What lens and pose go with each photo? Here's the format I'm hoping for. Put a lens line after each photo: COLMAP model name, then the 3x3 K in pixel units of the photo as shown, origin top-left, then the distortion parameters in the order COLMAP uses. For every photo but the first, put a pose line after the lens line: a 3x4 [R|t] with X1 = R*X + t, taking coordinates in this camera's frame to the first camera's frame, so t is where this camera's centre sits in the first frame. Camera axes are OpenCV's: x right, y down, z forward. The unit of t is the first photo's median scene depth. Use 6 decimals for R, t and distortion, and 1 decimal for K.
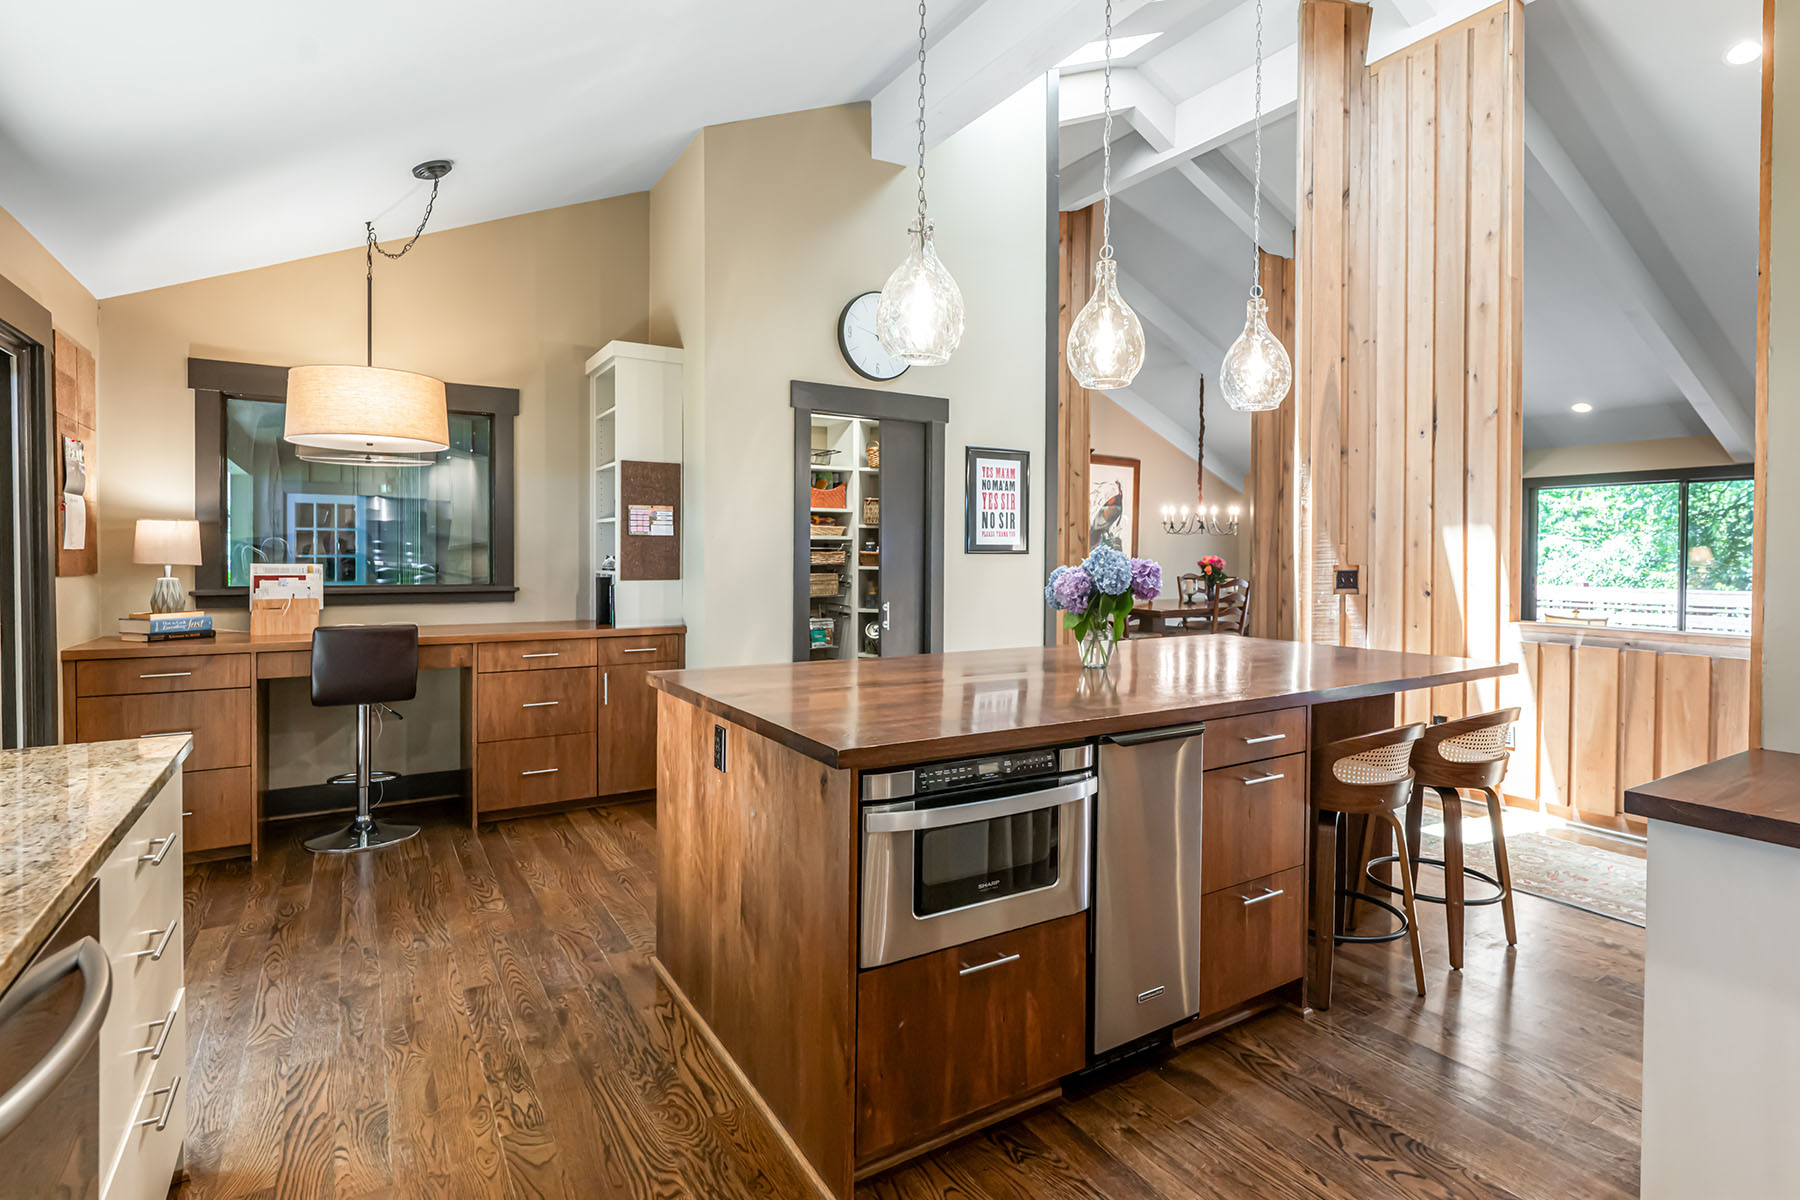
lens RADIAL K [[888.6, 0, 907.2], [0, 888.6, 561.2], [0, 0, 1]] dist [-0.000664, 0.000160]
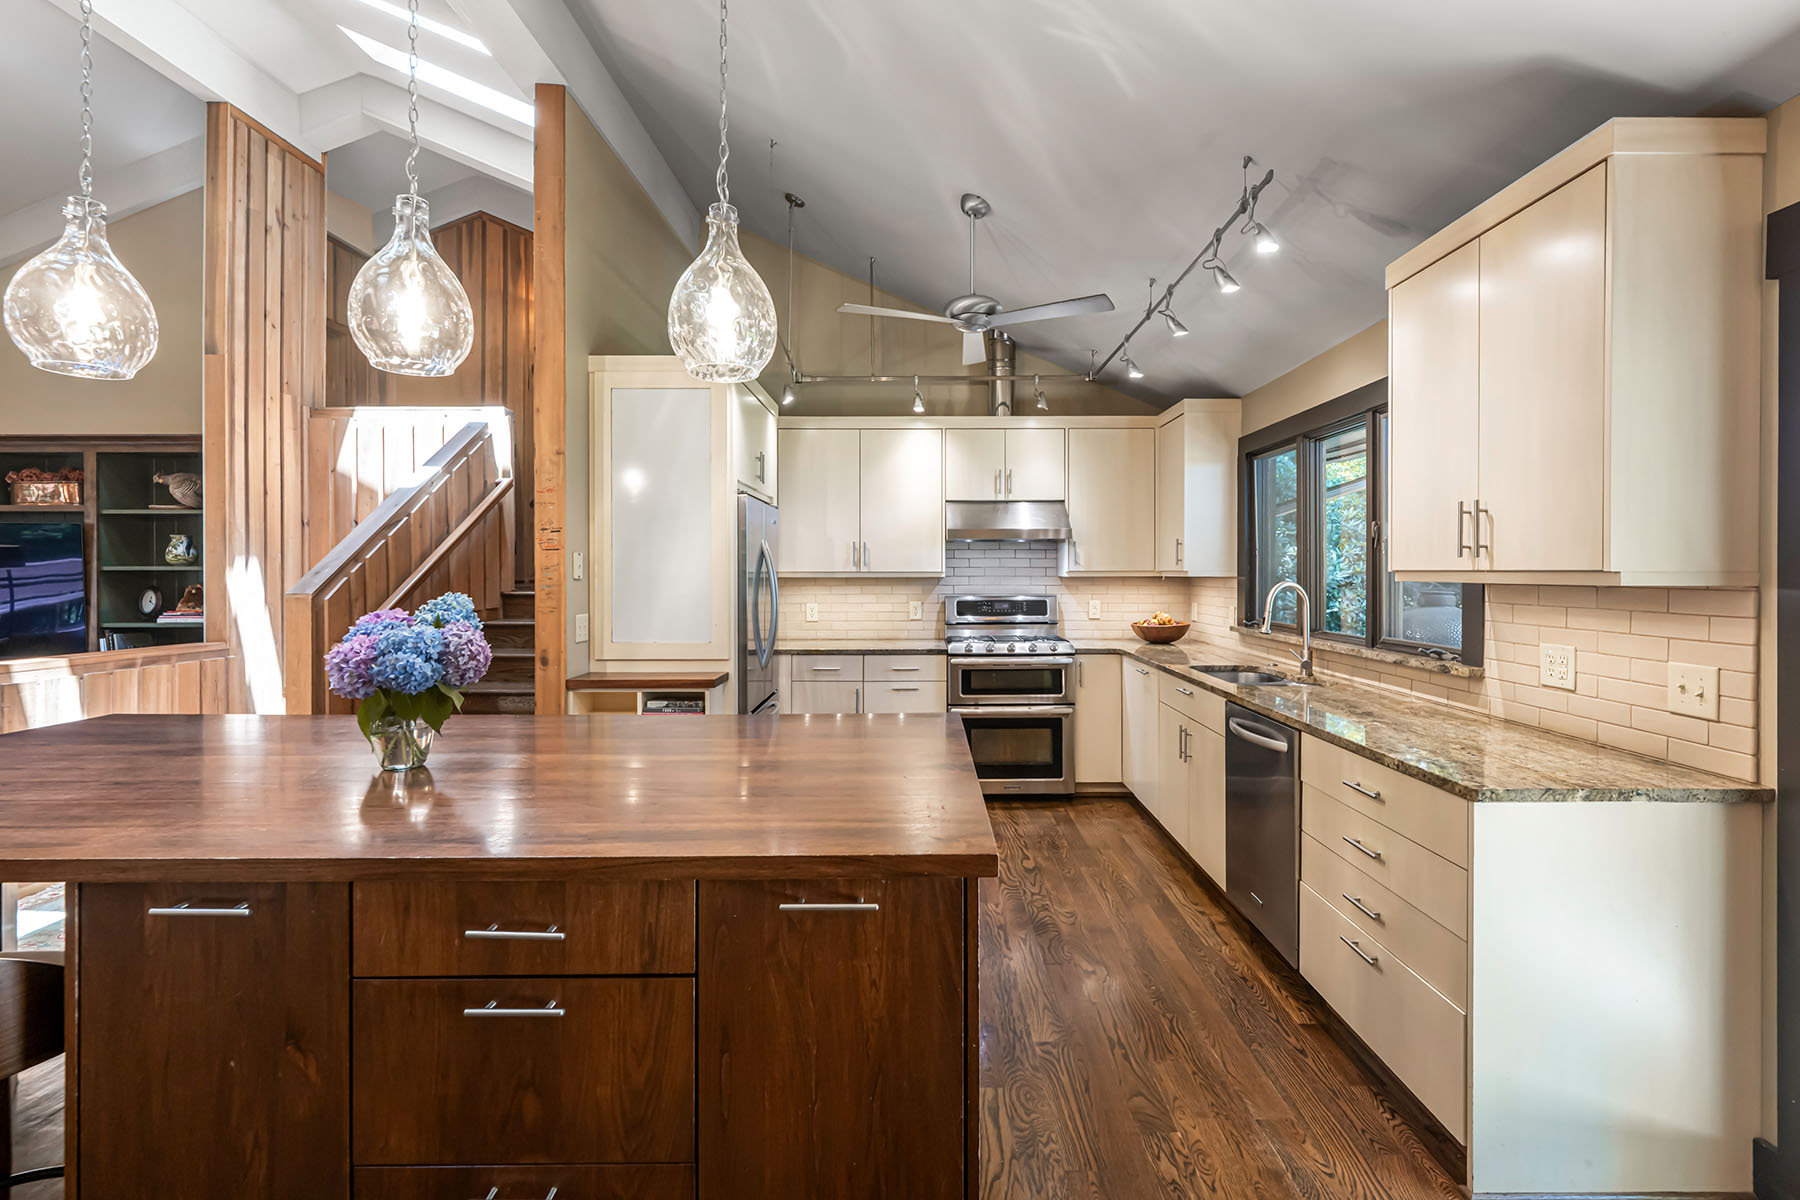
lens RADIAL K [[815.9, 0, 937.5], [0, 815.9, 571.0], [0, 0, 1]] dist [-0.001349, -0.000341]
pose [[-0.859124, -0.008287, 0.511701, -0.271076], [0.000050, 0.999867, 0.016278, -0.025811], [-0.511768, 0.014011, -0.859010, 0.765723]]
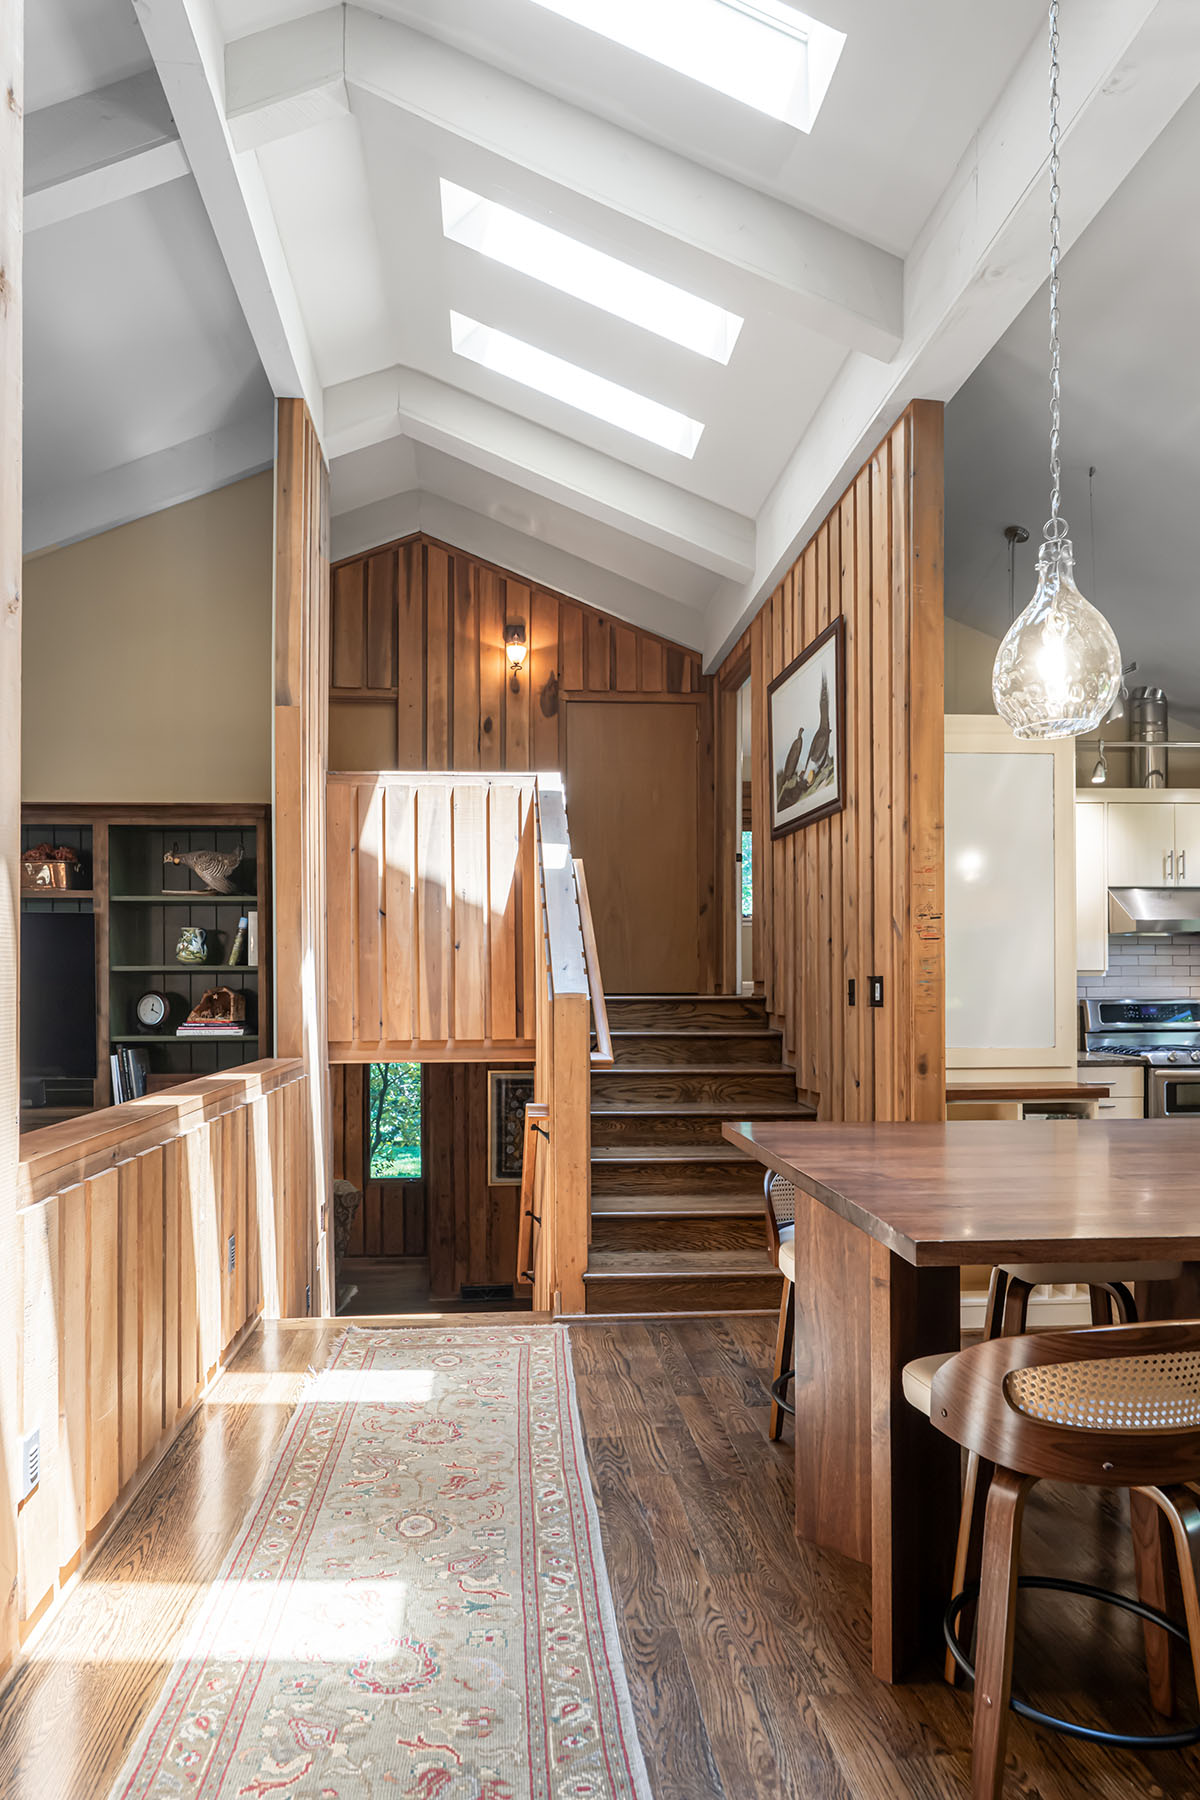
lens RADIAL K [[1033.6, 0, 564.2], [0, 1033.6, 982.5], [0, 0, 1]] dist [-0.004552, 0.000117]
pose [[-0.885852, -0.004122, 0.463950, 0.233026], [0.002620, 0.999900, 0.013886, -0.012483], [-0.463961, 0.013517, -0.885753, 1.120650]]
